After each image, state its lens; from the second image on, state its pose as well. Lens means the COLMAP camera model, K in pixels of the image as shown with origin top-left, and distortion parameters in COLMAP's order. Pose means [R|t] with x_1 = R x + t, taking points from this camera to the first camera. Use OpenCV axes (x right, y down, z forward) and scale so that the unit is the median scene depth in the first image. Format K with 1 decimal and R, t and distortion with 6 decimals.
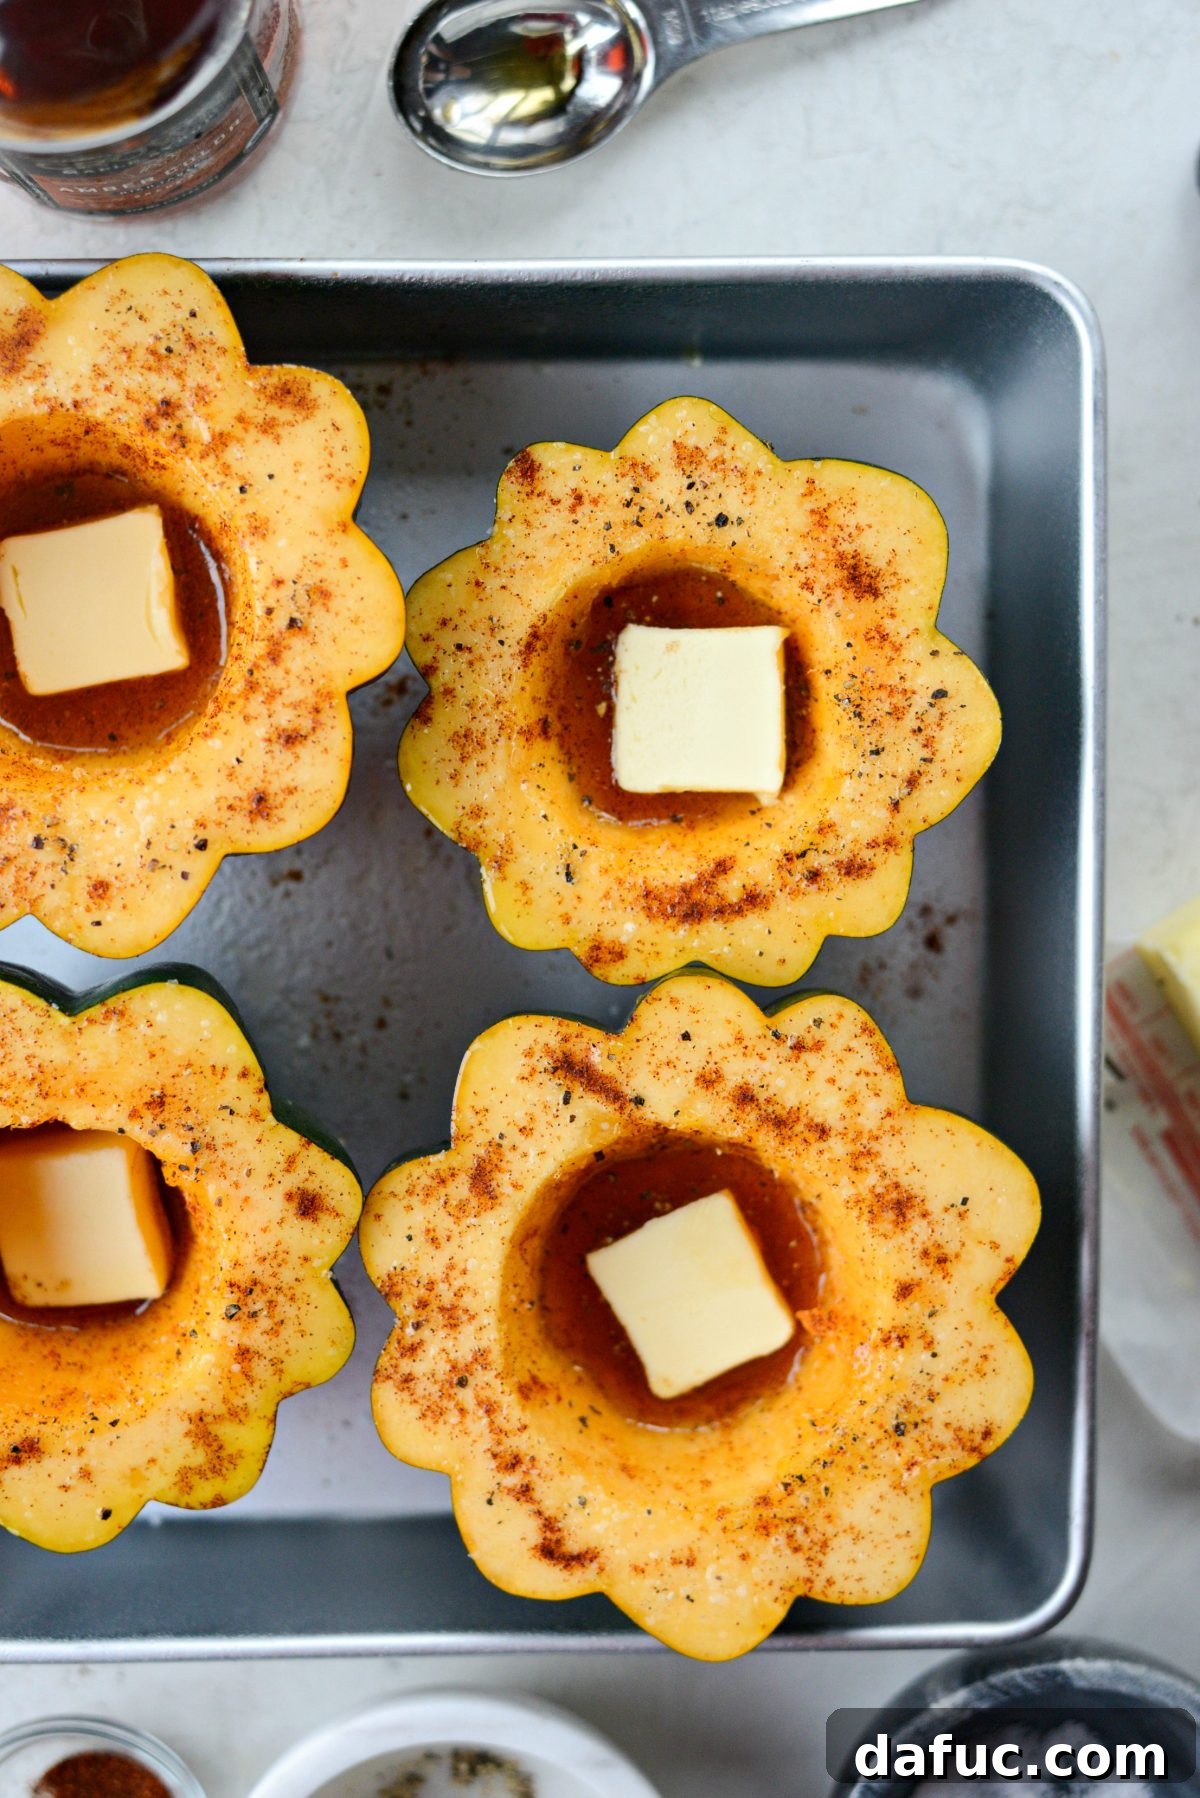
lens RADIAL K [[2985.0, 0, 598.0], [0, 2985.0, 897.3], [0, 0, 1]] dist [-0.151005, 0.000000]
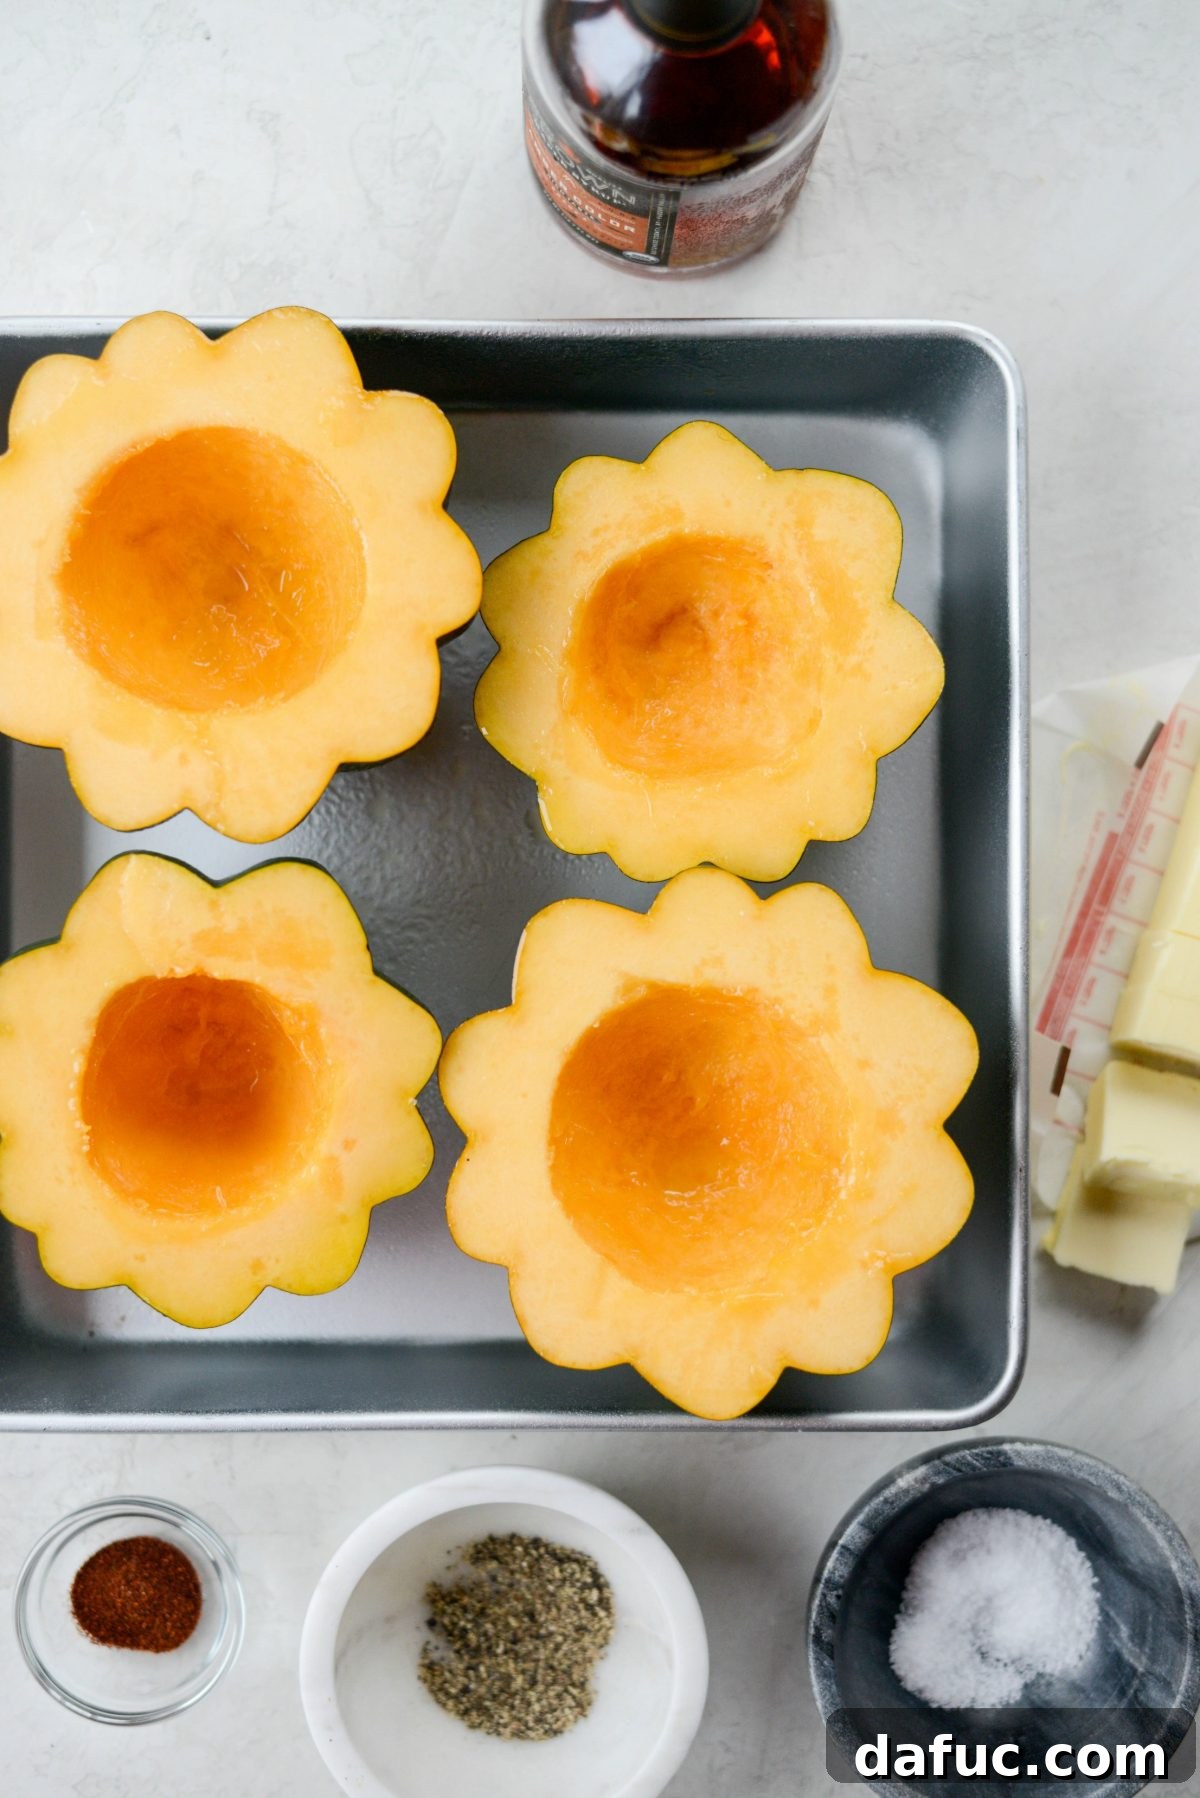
lens RADIAL K [[2985.0, 0, 597.6], [0, 2985.0, 887.7], [0, 0, 1]] dist [-0.151005, 0.000000]
pose [[0.999863, 0.005846, -0.015453, 0.006302], [-0.007367, 0.994931, -0.100293, 0.159926], [0.014789, 0.100393, 0.994838, -0.263159]]
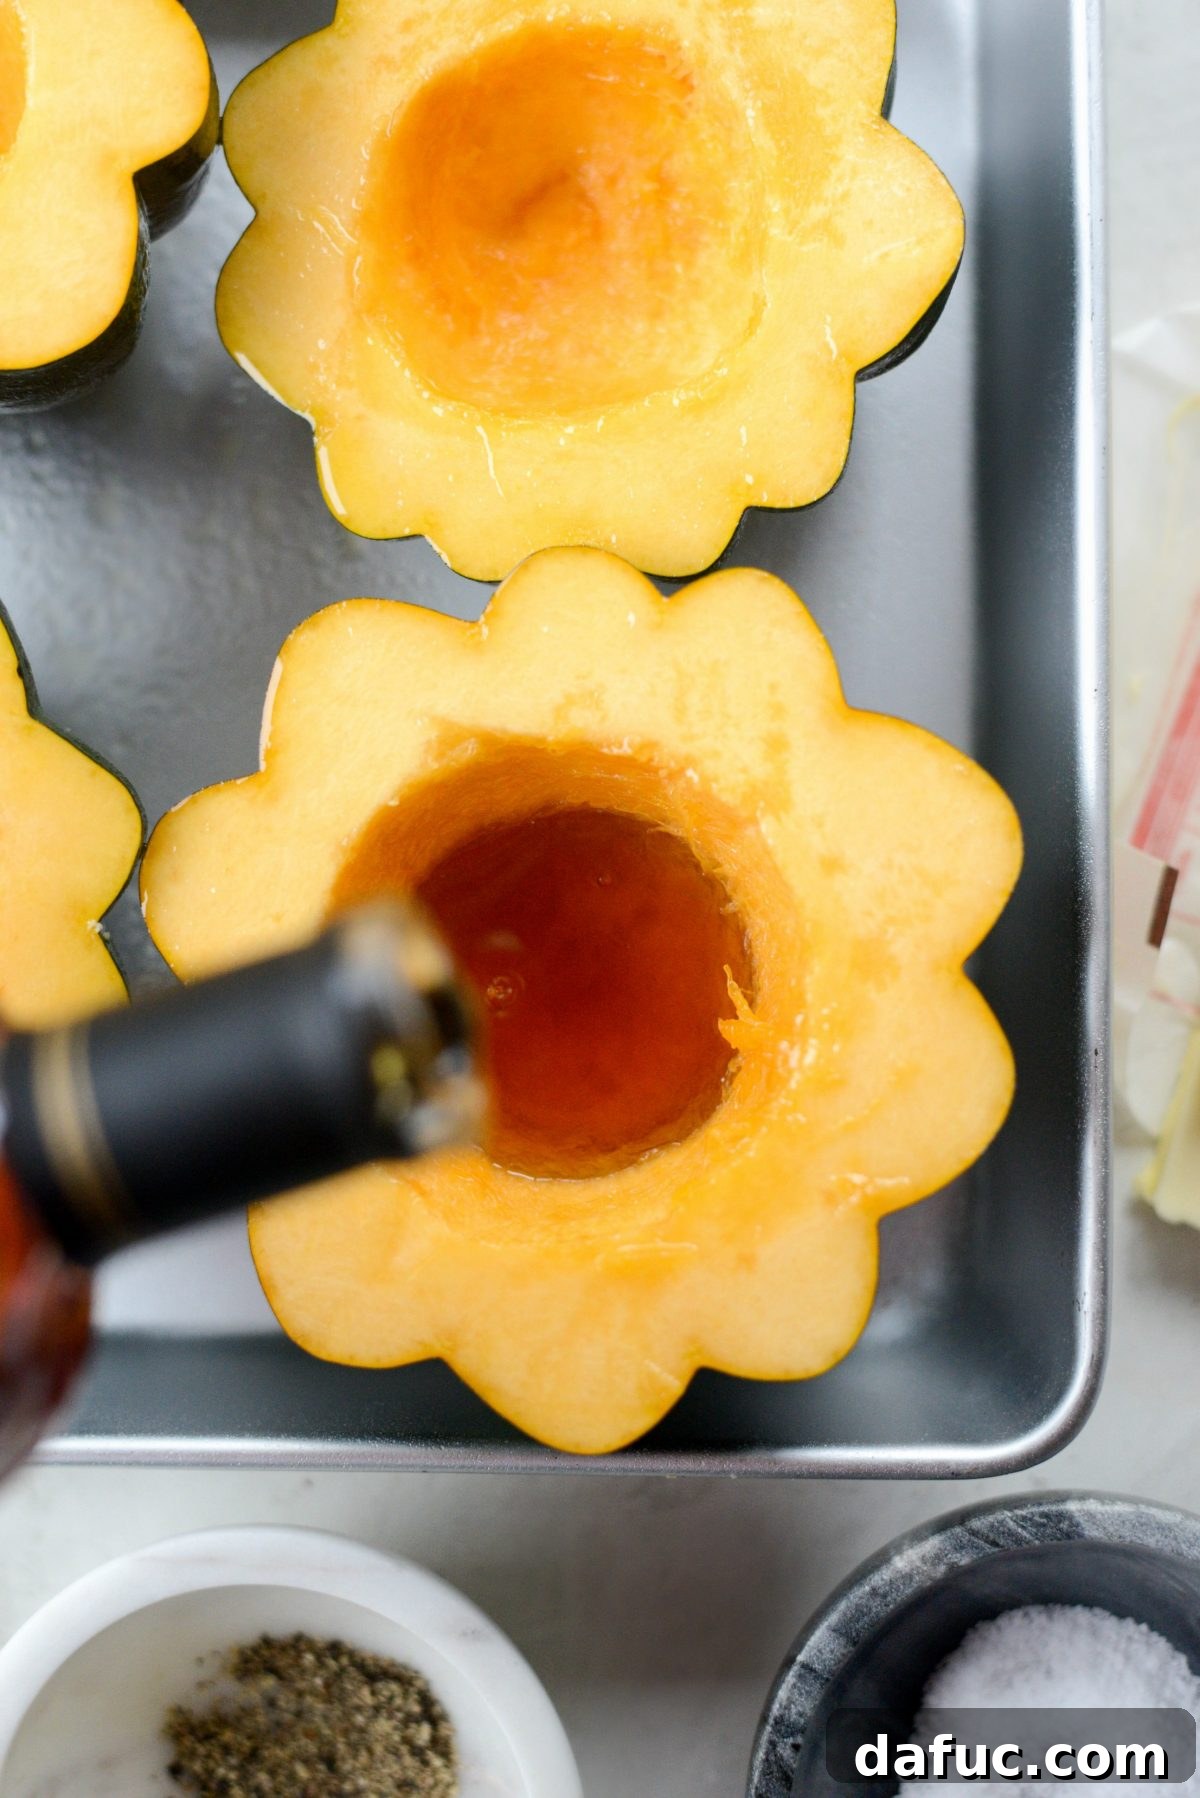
lens RADIAL K [[2985.0, 0, 600.7], [0, 2985.0, 919.2], [0, 0, 1]] dist [-0.151005, 0.000000]
pose [[0.997954, 0.008447, -0.063372, 0.088379], [-0.015718, 0.993226, -0.115131, 0.208514], [0.061970, 0.115891, 0.991327, 0.235856]]
